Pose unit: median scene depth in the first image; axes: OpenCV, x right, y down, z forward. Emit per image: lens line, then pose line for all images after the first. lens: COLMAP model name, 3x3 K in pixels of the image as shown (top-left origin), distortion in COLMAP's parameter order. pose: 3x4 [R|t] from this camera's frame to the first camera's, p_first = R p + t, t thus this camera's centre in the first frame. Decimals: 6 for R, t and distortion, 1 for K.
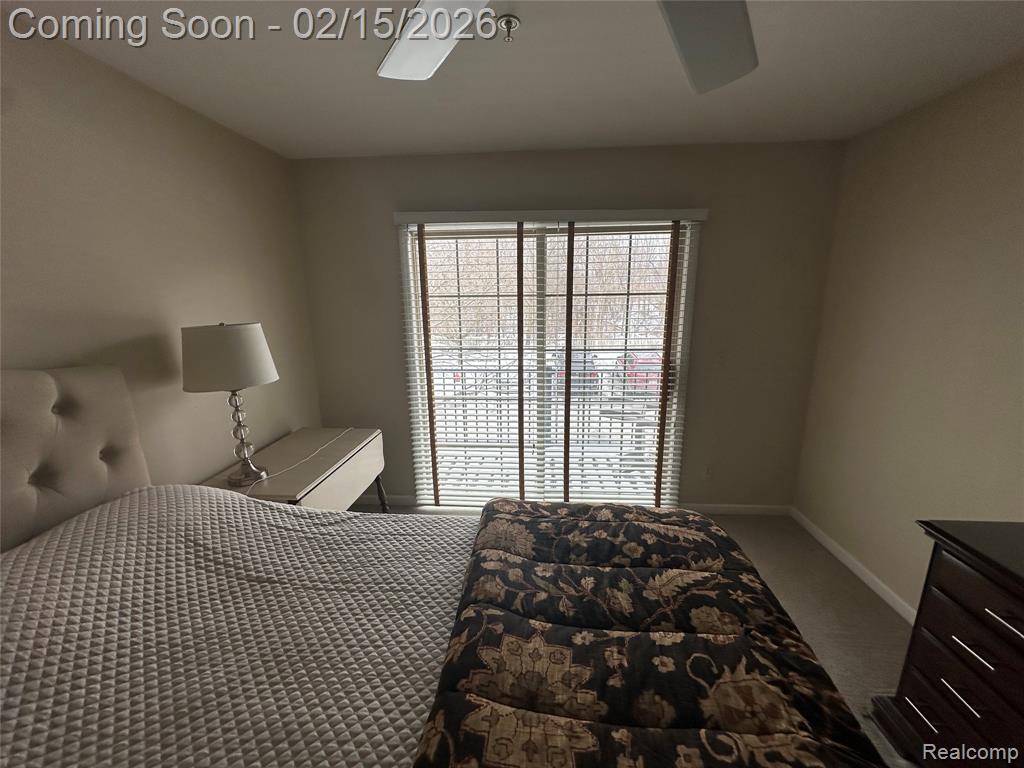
lens RADIAL K [[405.7, 0, 515.0], [0, 405.7, 384.8], [0, 0, 1]] dist [-0.004438, 0.000936]
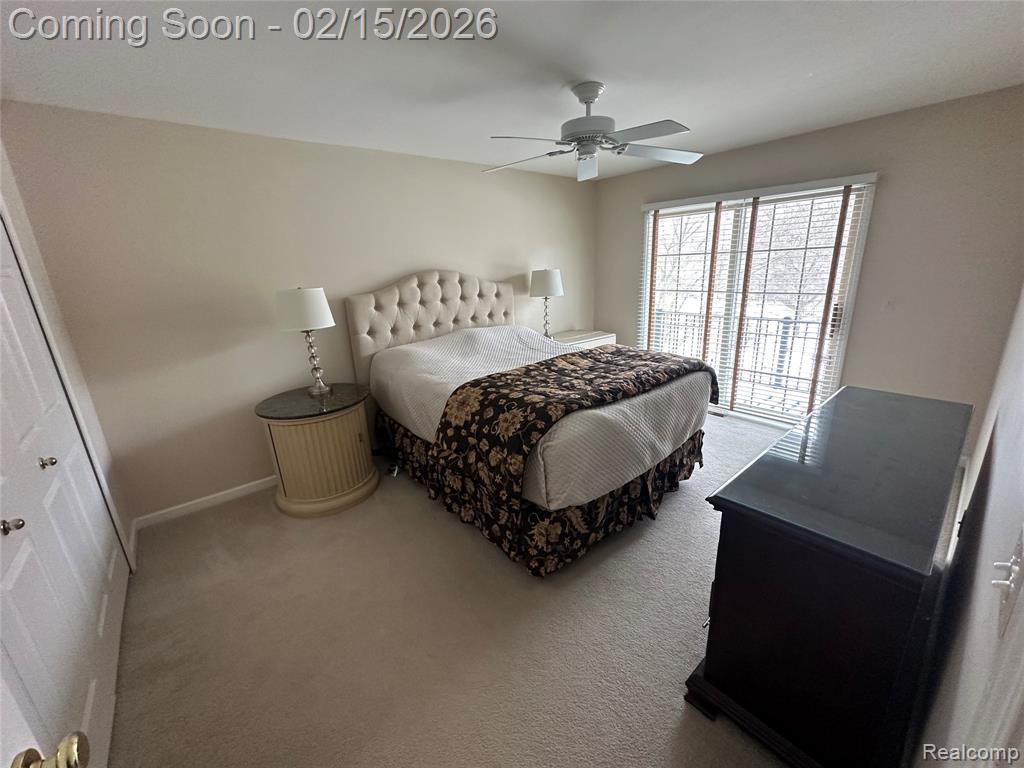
lens RADIAL K [[405.7, 0, 513.3], [0, 405.7, 382.7], [0, 0, 1]] dist [-0.004438, 0.000936]
pose [[0.694096, 0.185631, -0.695537, 0.639840], [-0.131280, 0.982620, 0.131242, 0.149318], [0.707811, 0.000215, 0.706402, -0.563949]]
